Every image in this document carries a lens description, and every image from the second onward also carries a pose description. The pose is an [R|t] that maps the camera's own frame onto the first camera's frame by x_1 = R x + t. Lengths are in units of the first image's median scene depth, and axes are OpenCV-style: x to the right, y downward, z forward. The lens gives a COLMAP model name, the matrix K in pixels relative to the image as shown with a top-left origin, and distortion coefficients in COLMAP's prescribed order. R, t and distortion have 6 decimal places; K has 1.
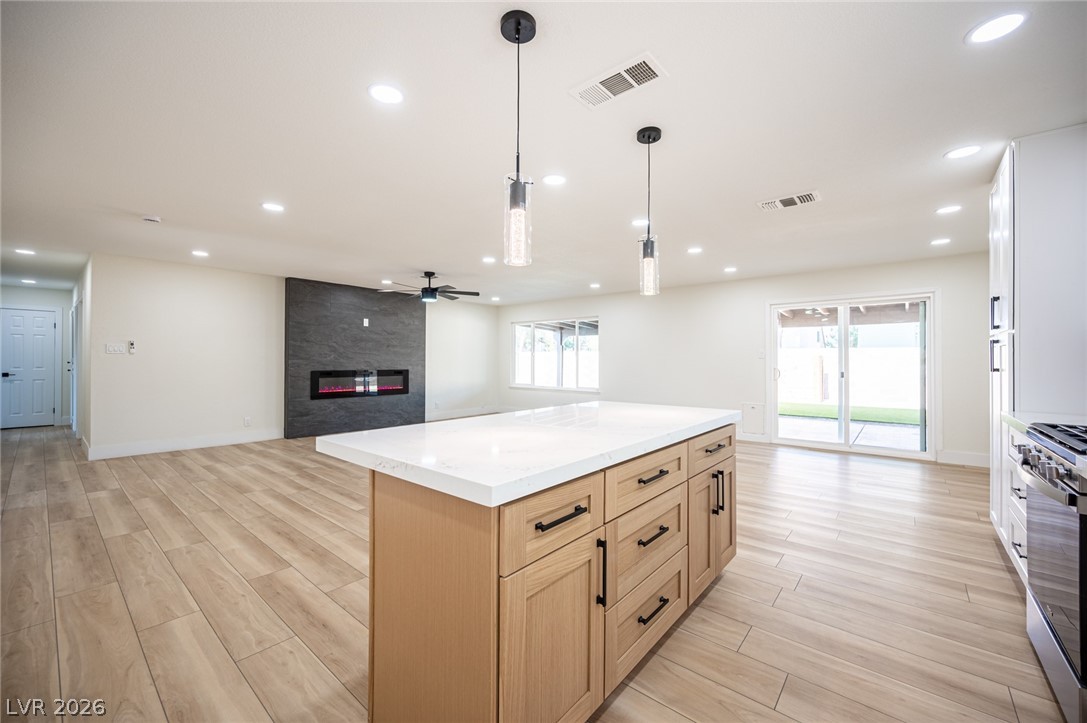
lens RADIAL K [[432.3, 0, 547.8], [0, 432.3, 358.2], [0, 0, 1]] dist [-0.000059, -0.000608]
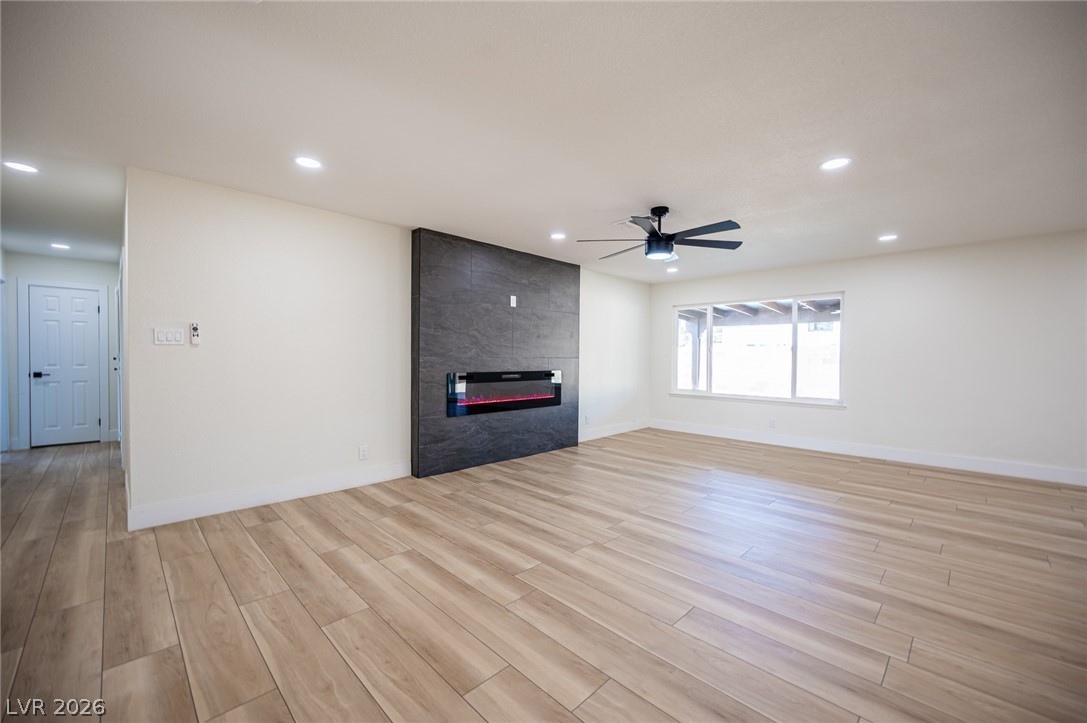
lens RADIAL K [[432.3, 0, 539.4], [0, 432.3, 362.8], [0, 0, 1]] dist [-0.000059, -0.000608]
pose [[0.996057, 0.004104, -0.088619, -0.340727], [-0.002448, 0.999821, 0.018784, 0.000923], [0.088681, -0.018493, 0.995888, 0.349460]]
